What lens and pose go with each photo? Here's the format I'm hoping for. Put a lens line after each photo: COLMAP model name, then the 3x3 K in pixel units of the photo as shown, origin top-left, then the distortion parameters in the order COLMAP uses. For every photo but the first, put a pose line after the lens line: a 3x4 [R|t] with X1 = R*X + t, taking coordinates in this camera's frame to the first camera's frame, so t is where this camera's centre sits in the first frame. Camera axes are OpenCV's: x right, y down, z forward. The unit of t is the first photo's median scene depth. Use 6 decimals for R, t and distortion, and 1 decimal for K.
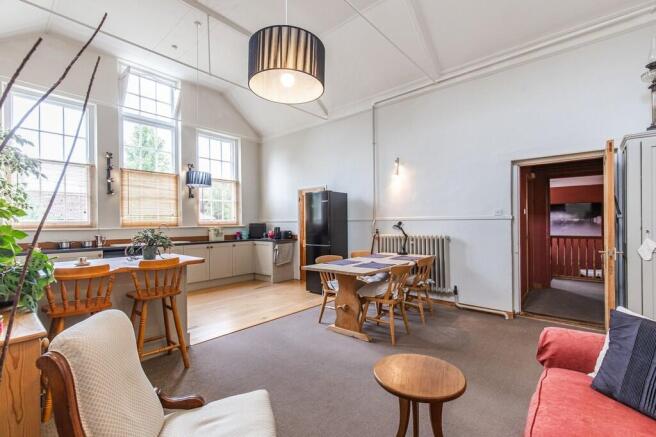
lens RADIAL K [[296.4, 0, 329.4], [0, 296.4, 218.7], [0, 0, 1]] dist [0.002879, -0.000245]
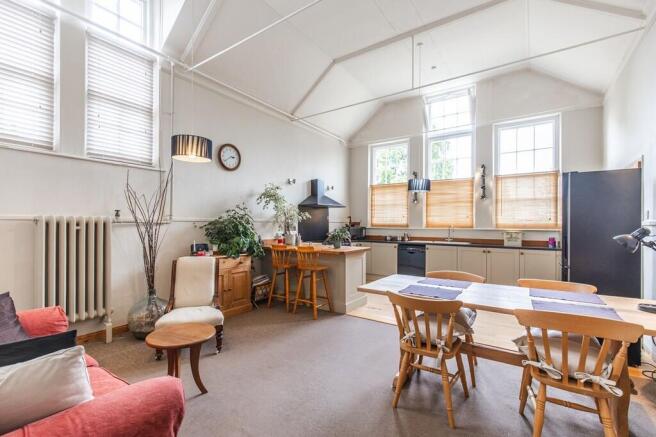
lens RADIAL K [[296.4, 0, 327.8], [0, 296.4, 222.7], [0, 0, 1]] dist [0.002879, -0.000245]
pose [[0.086819, 0.002614, -0.996221, 0.449541], [0.006403, 0.999974, 0.003182, 0.000155], [0.996203, -0.006655, 0.086800, 0.401272]]
